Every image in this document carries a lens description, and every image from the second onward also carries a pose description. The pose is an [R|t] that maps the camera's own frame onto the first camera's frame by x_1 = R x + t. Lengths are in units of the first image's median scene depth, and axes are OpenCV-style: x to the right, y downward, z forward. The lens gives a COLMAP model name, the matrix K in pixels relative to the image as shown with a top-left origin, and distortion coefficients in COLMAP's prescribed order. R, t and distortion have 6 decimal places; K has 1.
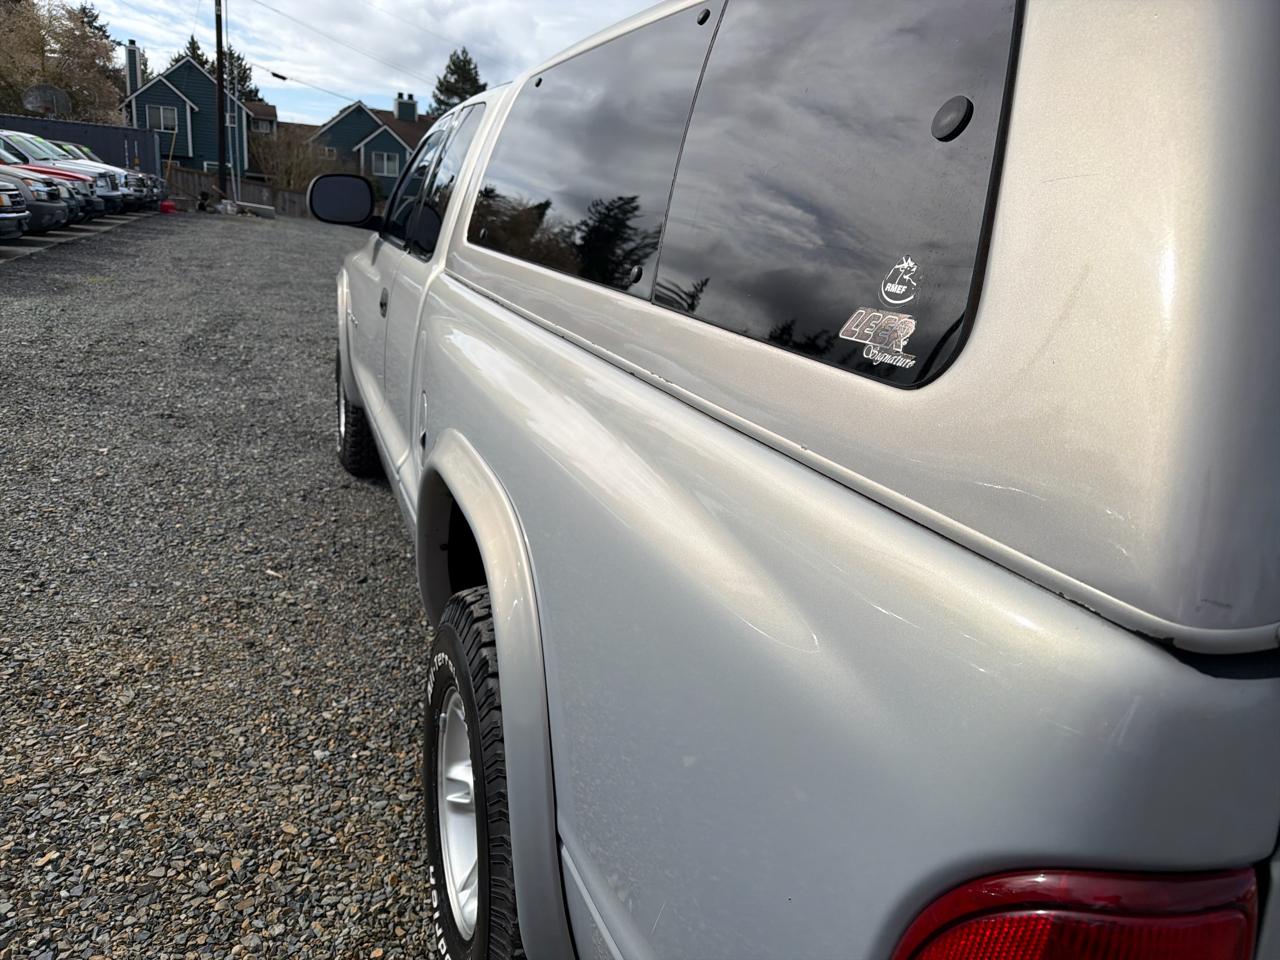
lens RADIAL K [[906.9, 0, 646.6], [0, 906.9, 476.9], [0, 0, 1]] dist [-0.001734, -0.024336]
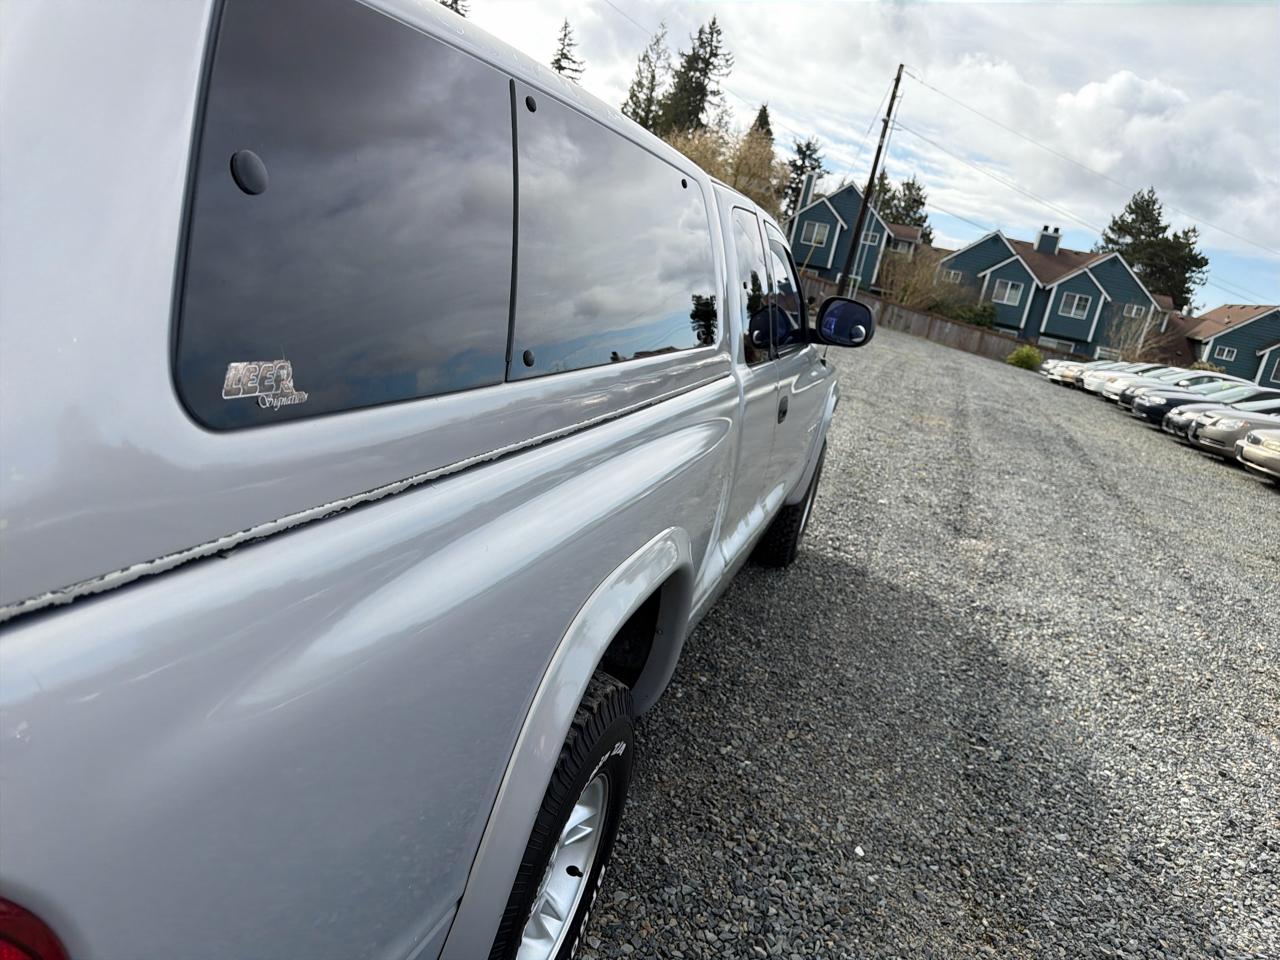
lens RADIAL K [[906.9, 0, 645.1], [0, 906.9, 479.6], [0, 0, 1]] dist [-0.001734, -0.024336]
pose [[0.759828, 0.222872, -0.610729, 0.061759], [-0.300350, 0.953482, -0.025723, -0.005186], [0.576586, 0.202978, 0.791422, 0.027245]]
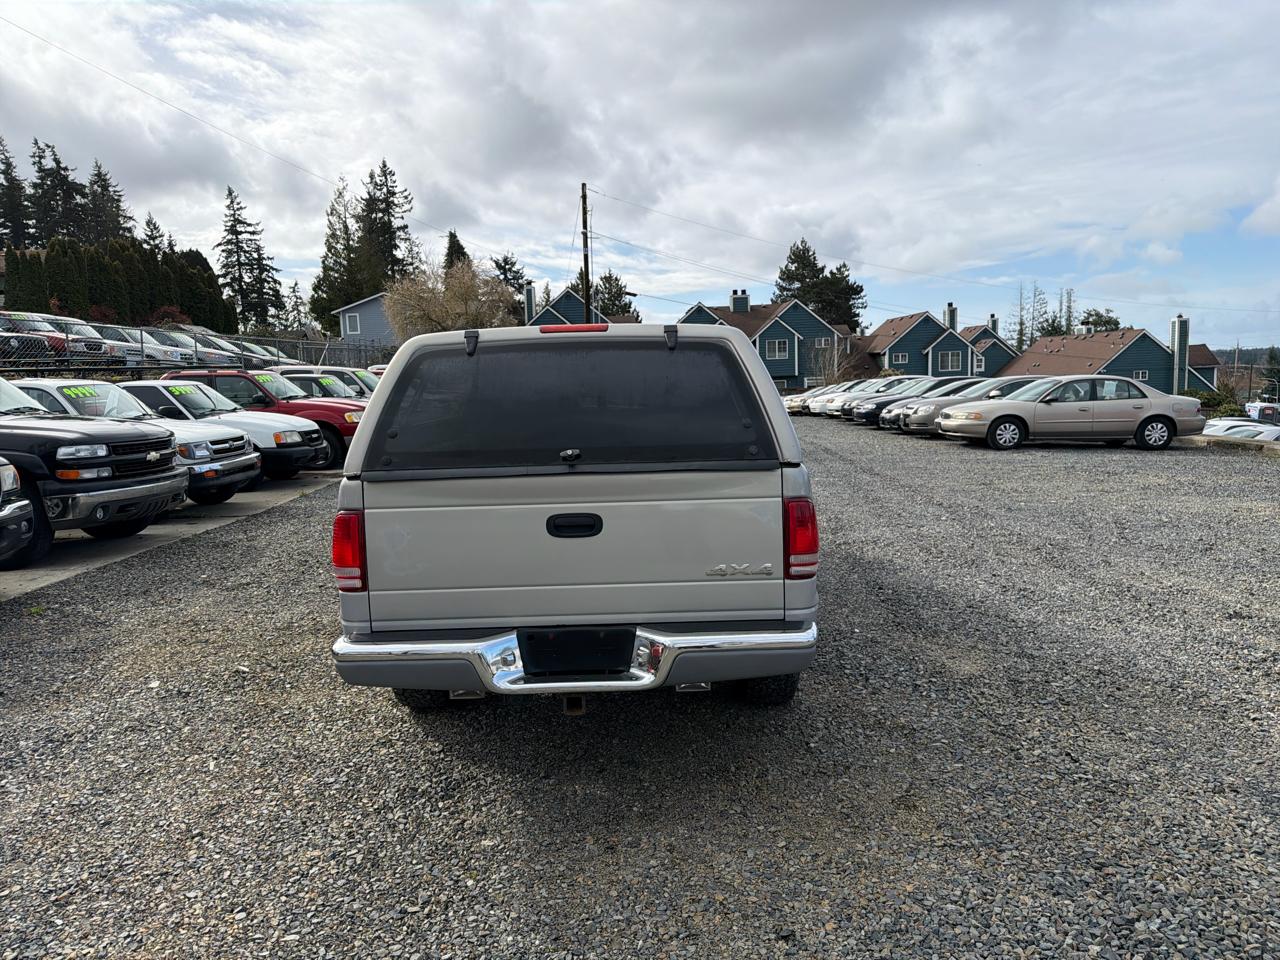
lens RADIAL K [[906.9, 0, 644.7], [0, 906.9, 476.9], [0, 0, 1]] dist [-0.001734, -0.024336]
pose [[0.915678, -0.068762, -0.395986, 0.066457], [-0.002704, 0.984179, -0.177154, 0.015952], [0.401903, 0.163287, 0.901006, -0.049633]]
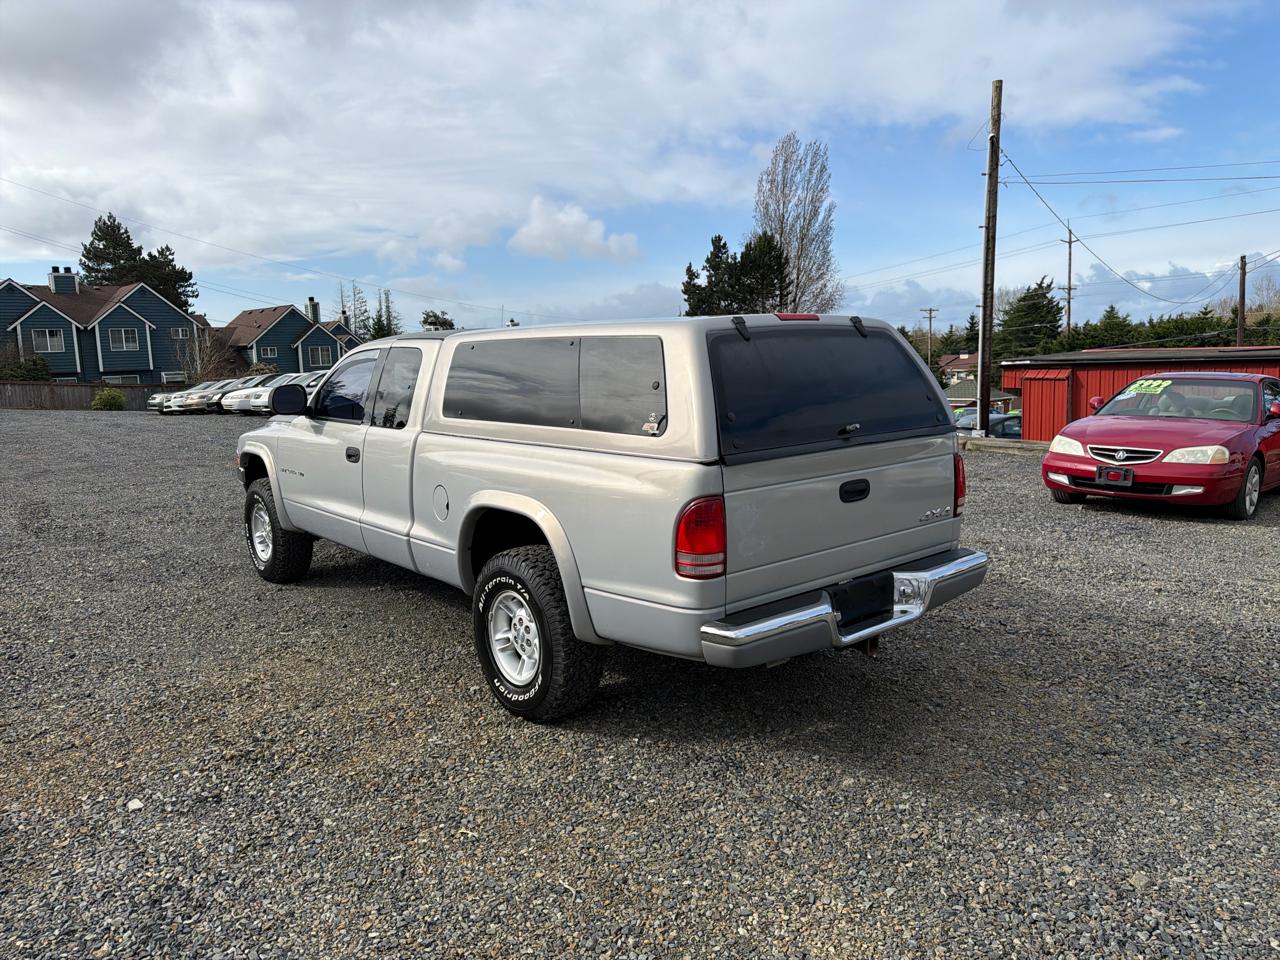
lens RADIAL K [[906.9, 0, 662.6], [0, 906.9, 483.0], [0, 0, 1]] dist [-0.001734, -0.024336]
pose [[0.932247, -0.148016, 0.330161, -0.022497], [0.188456, 0.977586, -0.093861, 0.009990], [-0.308867, 0.149723, 0.939246, -0.059999]]
